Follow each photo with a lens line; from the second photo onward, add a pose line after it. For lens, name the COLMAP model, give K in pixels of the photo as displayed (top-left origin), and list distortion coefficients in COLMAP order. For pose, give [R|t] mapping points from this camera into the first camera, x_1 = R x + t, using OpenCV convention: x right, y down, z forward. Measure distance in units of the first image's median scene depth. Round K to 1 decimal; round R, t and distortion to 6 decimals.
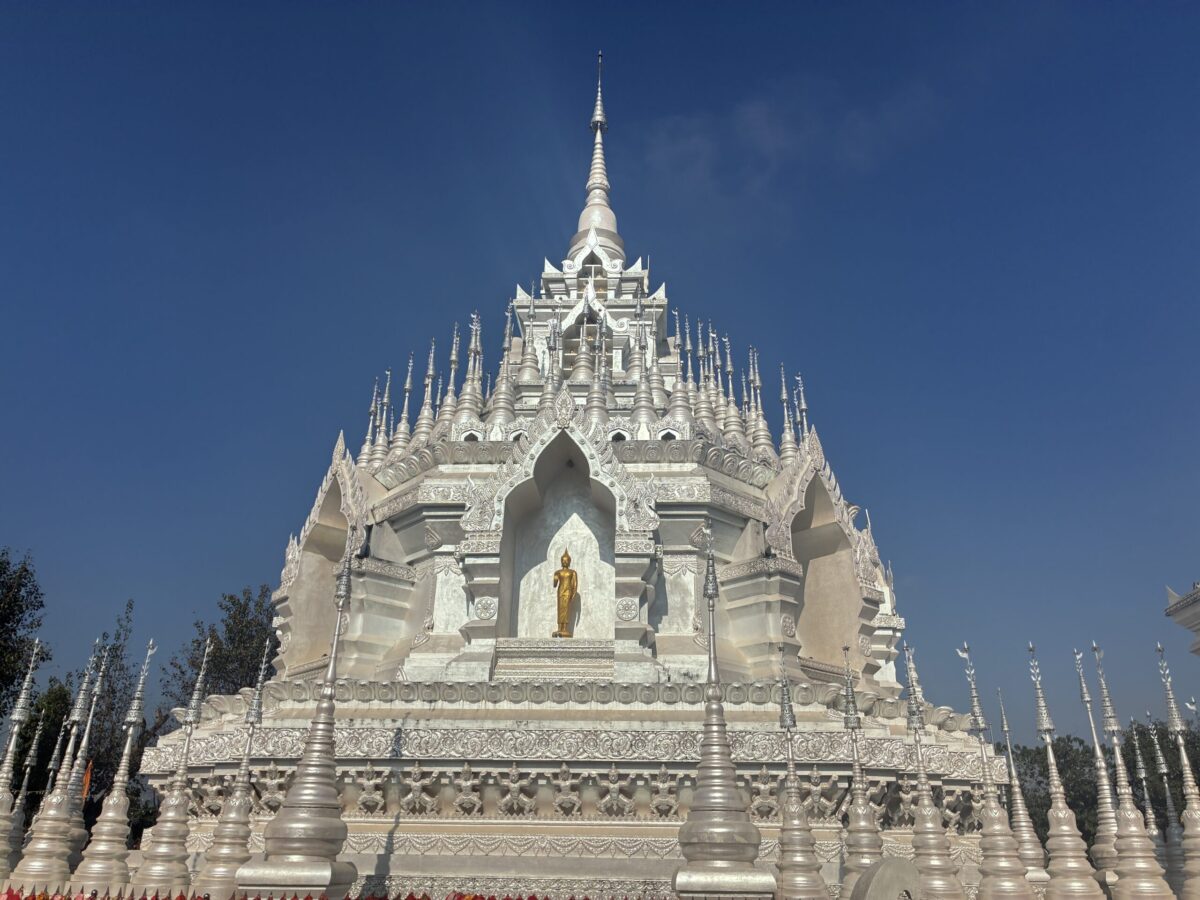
lens RADIAL K [[903.2, 0, 601.6], [0, 903.2, 454.5], [0, 0, 1]] dist [0.034345, -0.000341]
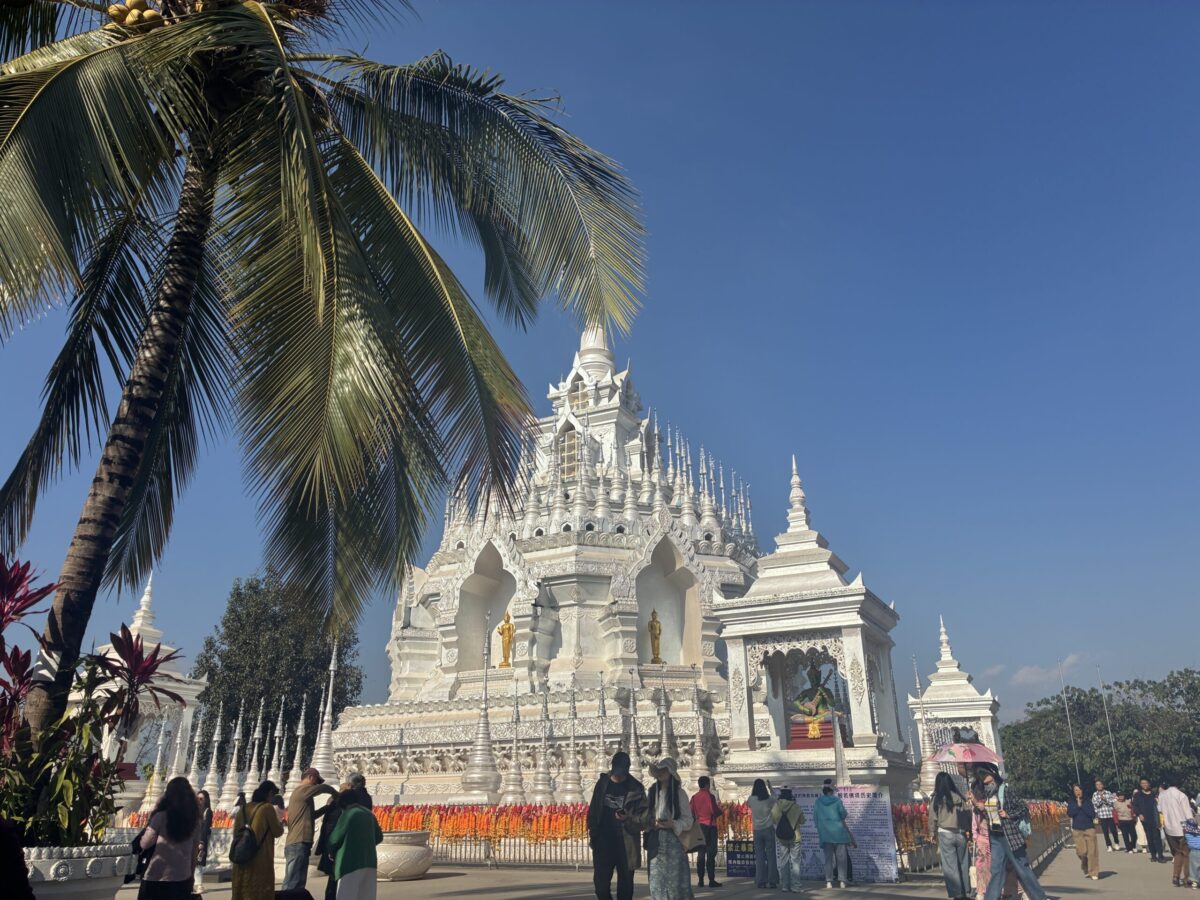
lens RADIAL K [[908.4, 0, 591.9], [0, 908.4, 446.8], [0, 0, 1]] dist [0.017624, -0.003378]
pose [[0.908416, -0.177676, -0.378434, 0.775394], [0.190846, 0.981616, -0.002753, -0.152376], [0.371966, -0.069722, 0.925624, -0.444240]]
